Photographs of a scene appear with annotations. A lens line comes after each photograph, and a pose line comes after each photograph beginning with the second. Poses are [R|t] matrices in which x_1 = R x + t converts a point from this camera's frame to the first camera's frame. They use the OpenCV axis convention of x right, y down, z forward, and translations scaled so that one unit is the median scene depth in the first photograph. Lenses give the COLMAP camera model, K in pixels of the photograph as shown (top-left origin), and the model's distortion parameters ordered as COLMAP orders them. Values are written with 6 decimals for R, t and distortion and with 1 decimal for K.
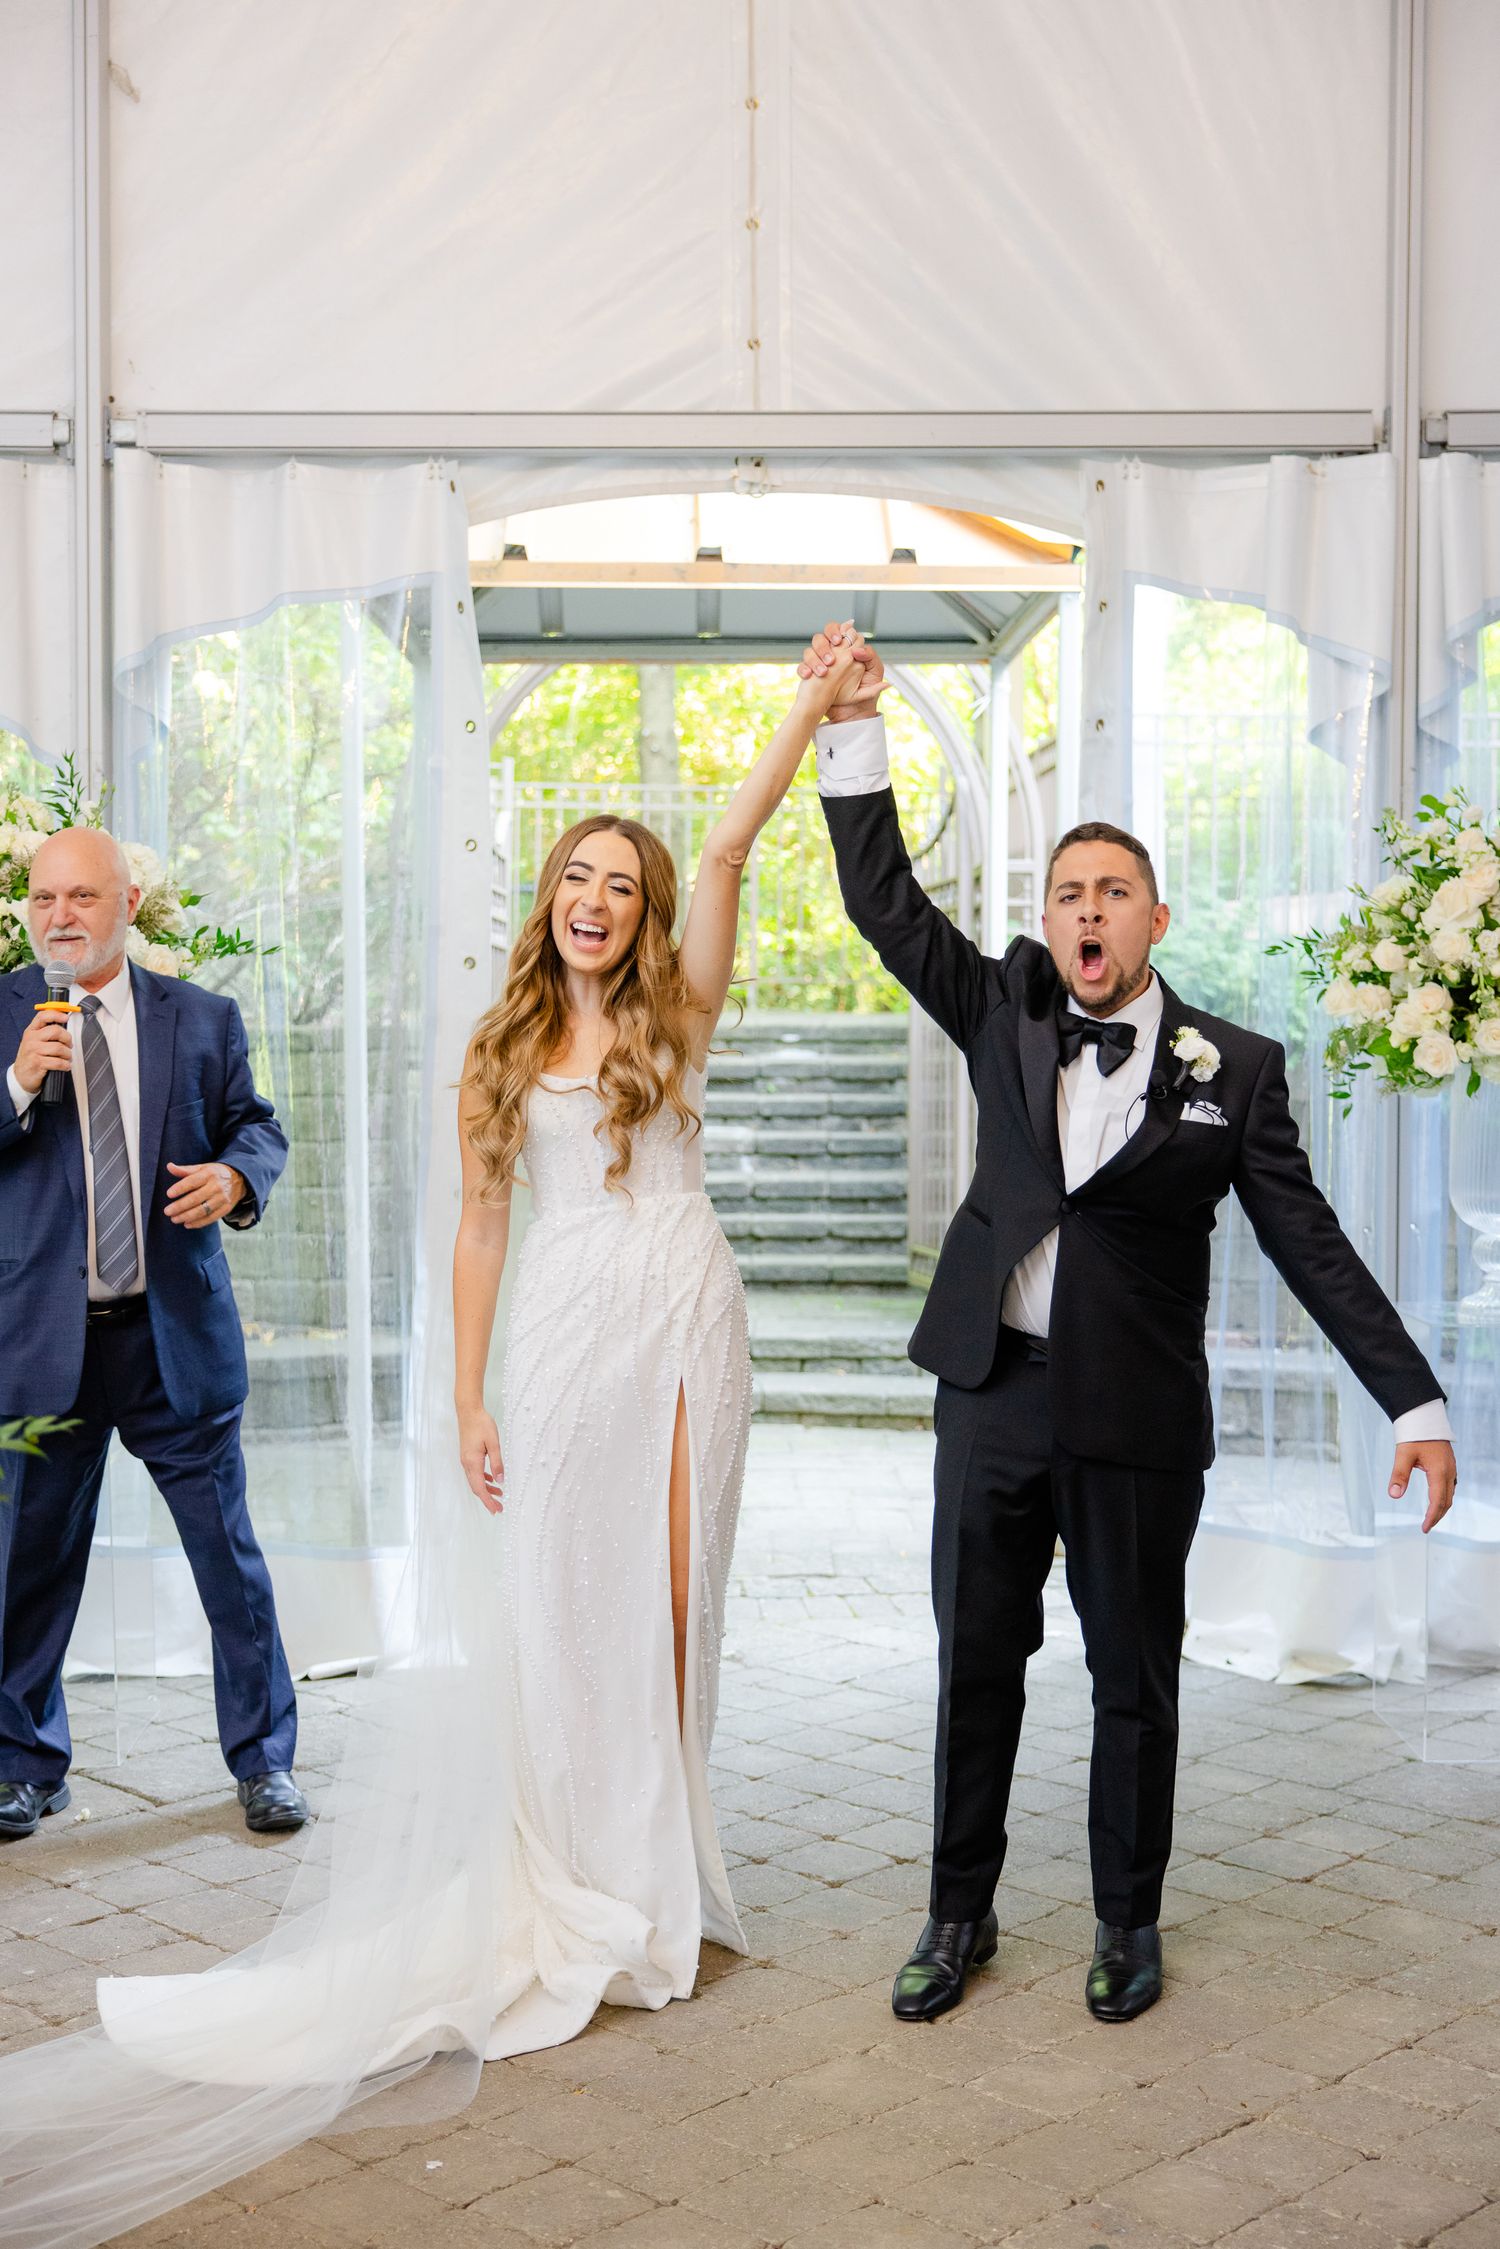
lens RADIAL K [[2998.7, 0, 747.7], [0, 2998.7, 1142.5], [0, 0, 1]] dist [0.014657, 0.000000]
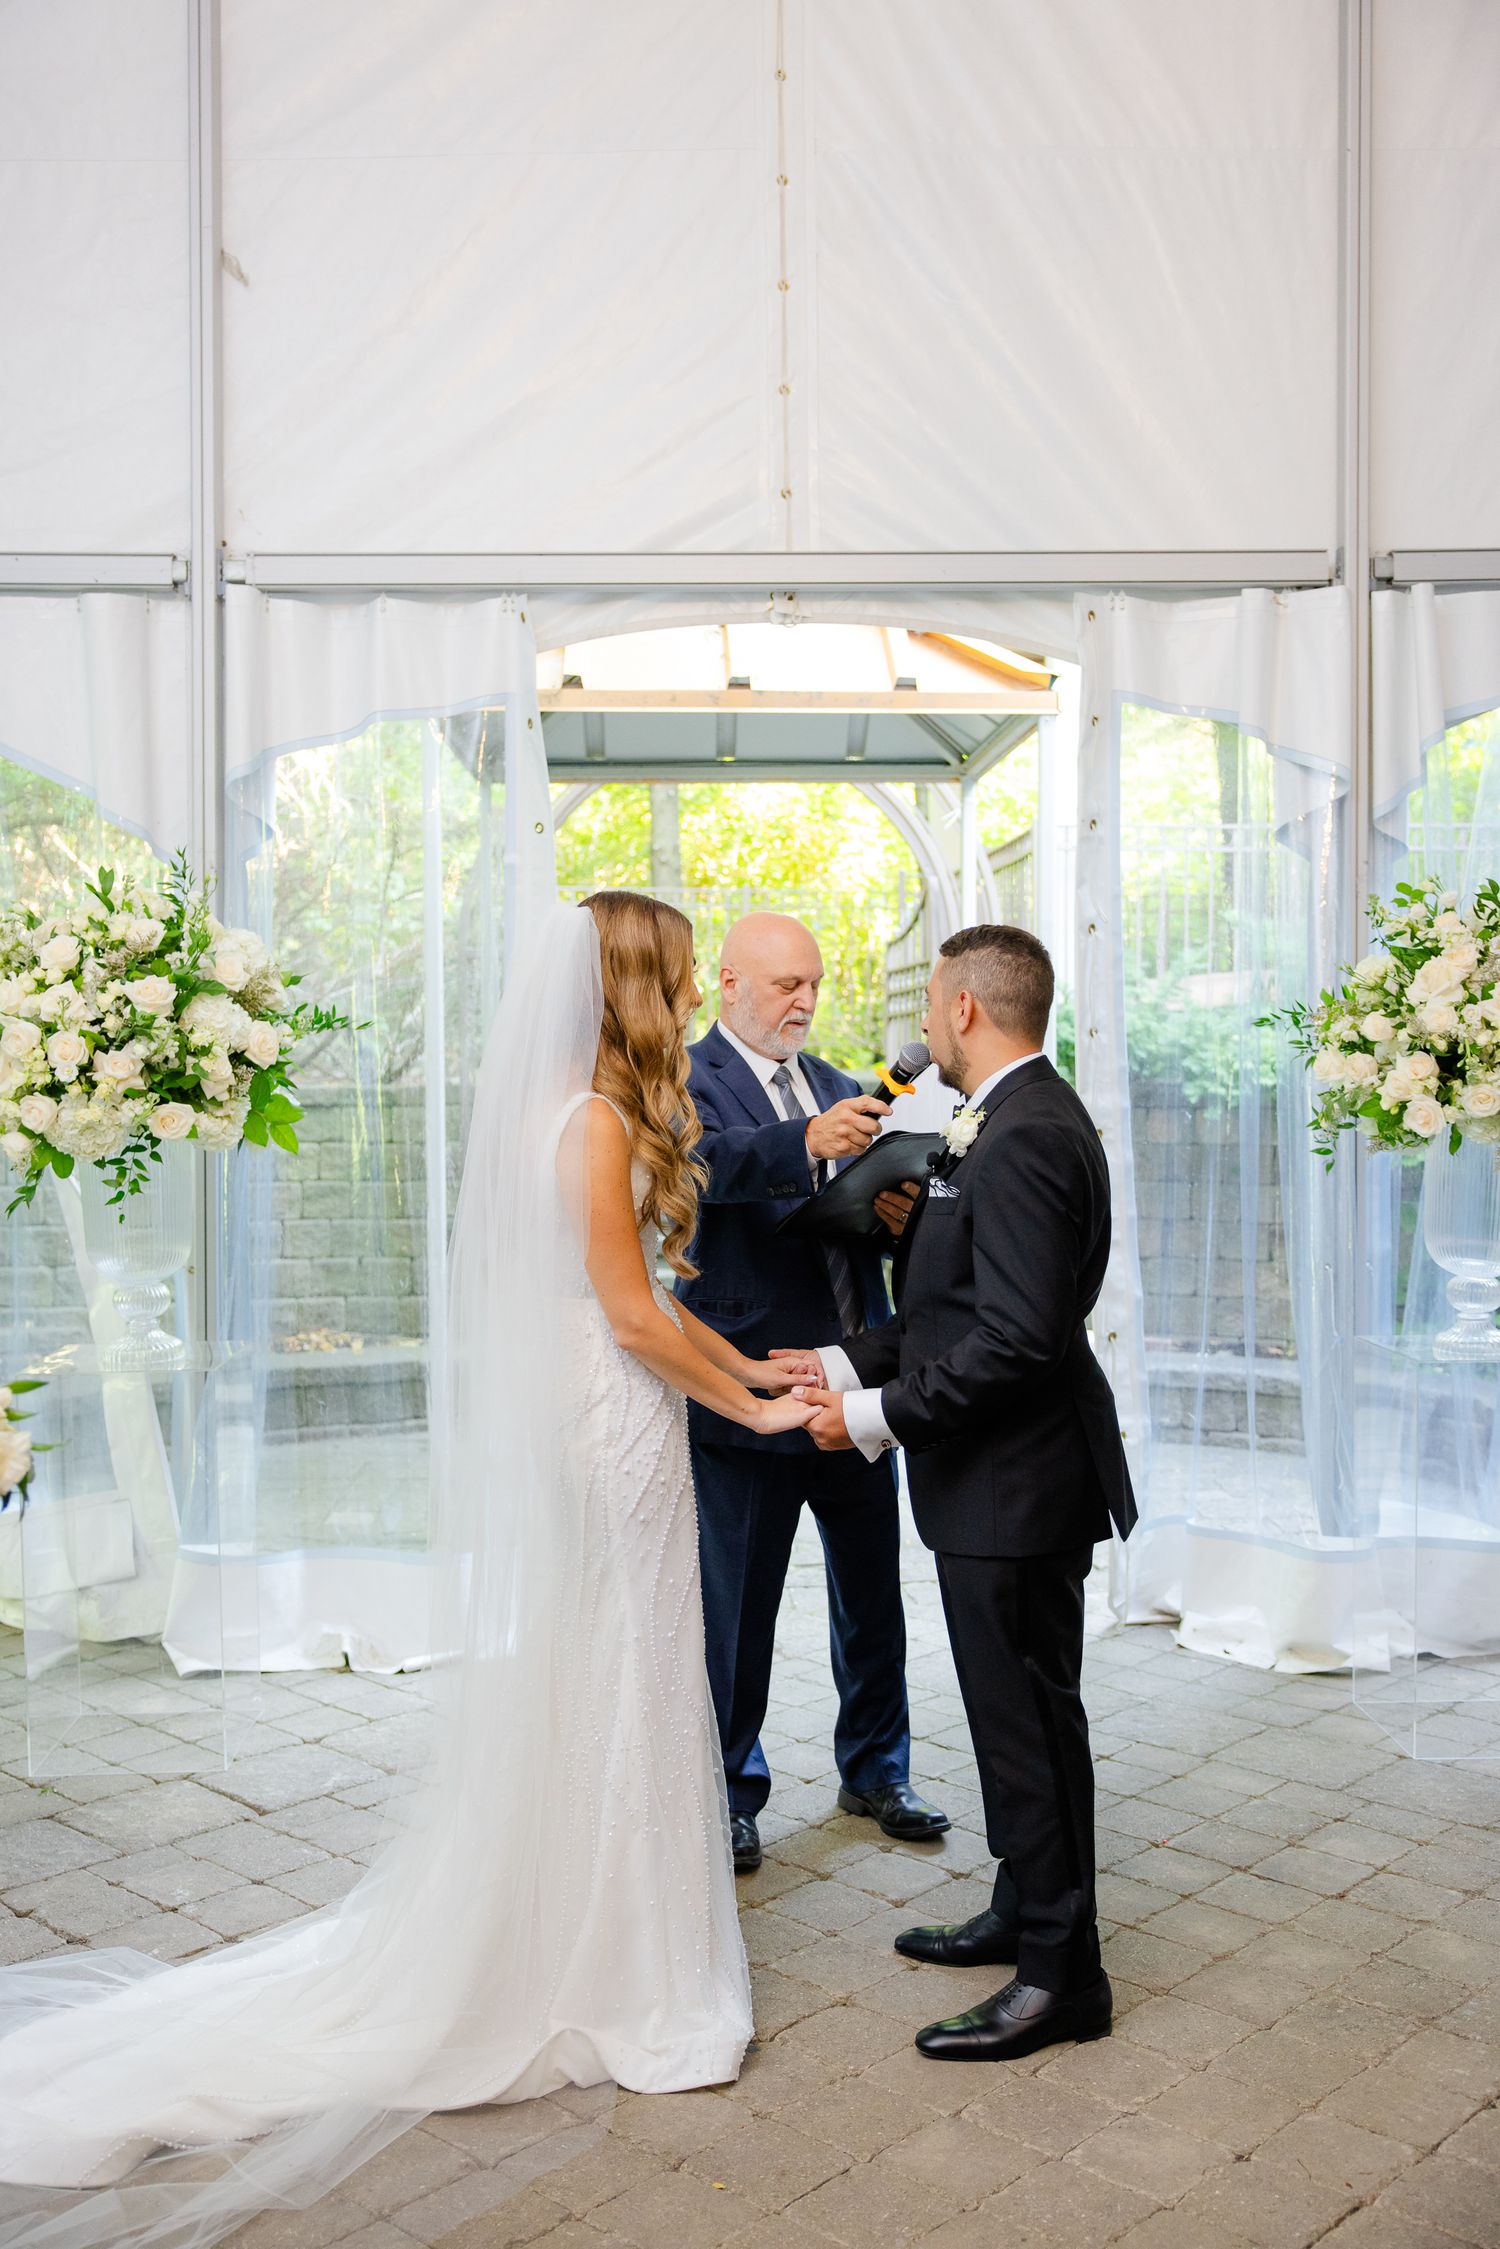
lens RADIAL K [[2258.3, 0, 728.1], [0, 2258.3, 1102.8], [0, 0, 1]] dist [0.008178, 0.000000]
pose [[0.999973, -0.003769, 0.006328, -0.026484], [0.003934, 0.999649, -0.026189, -0.011567], [-0.006227, 0.026213, 0.999637, 0.145431]]
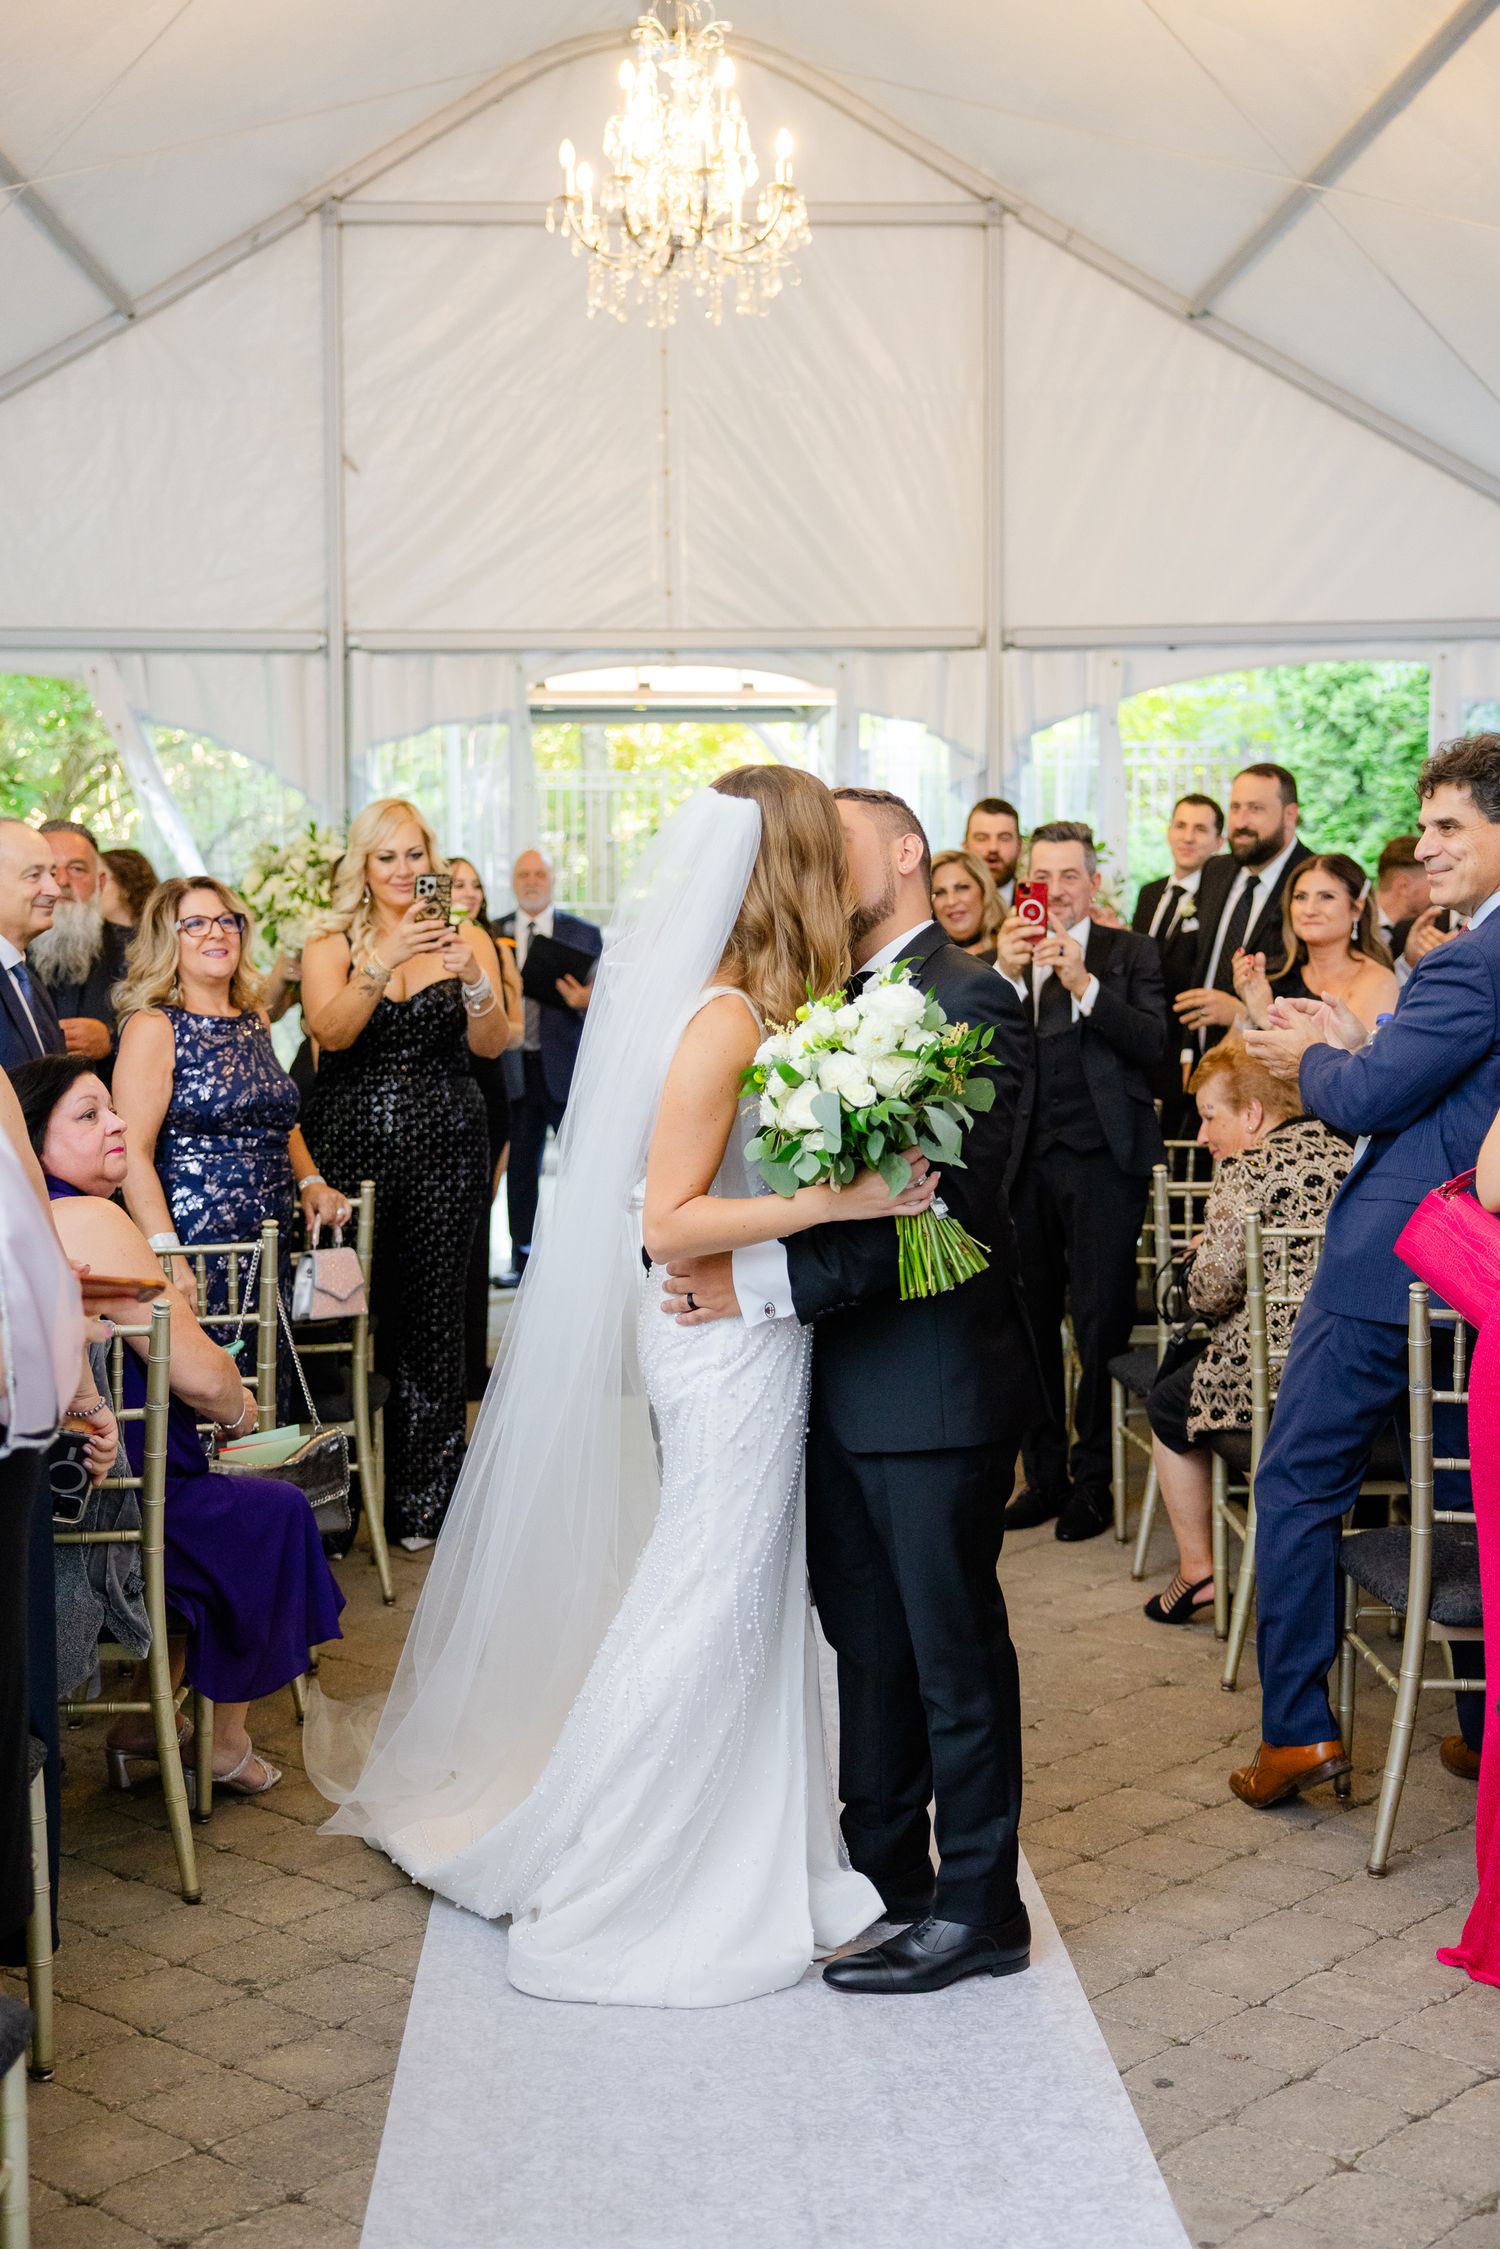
lens RADIAL K [[2865.4, 0, 717.8], [0, 2865.4, 1130.6], [0, 0, 1]] dist [0.030793, 0.000000]
pose [[0.999680, -0.007981, 0.024022, -0.013953], [0.007304, 0.999577, 0.028149, 0.036513], [-0.024236, -0.027965, 0.999315, -0.912439]]
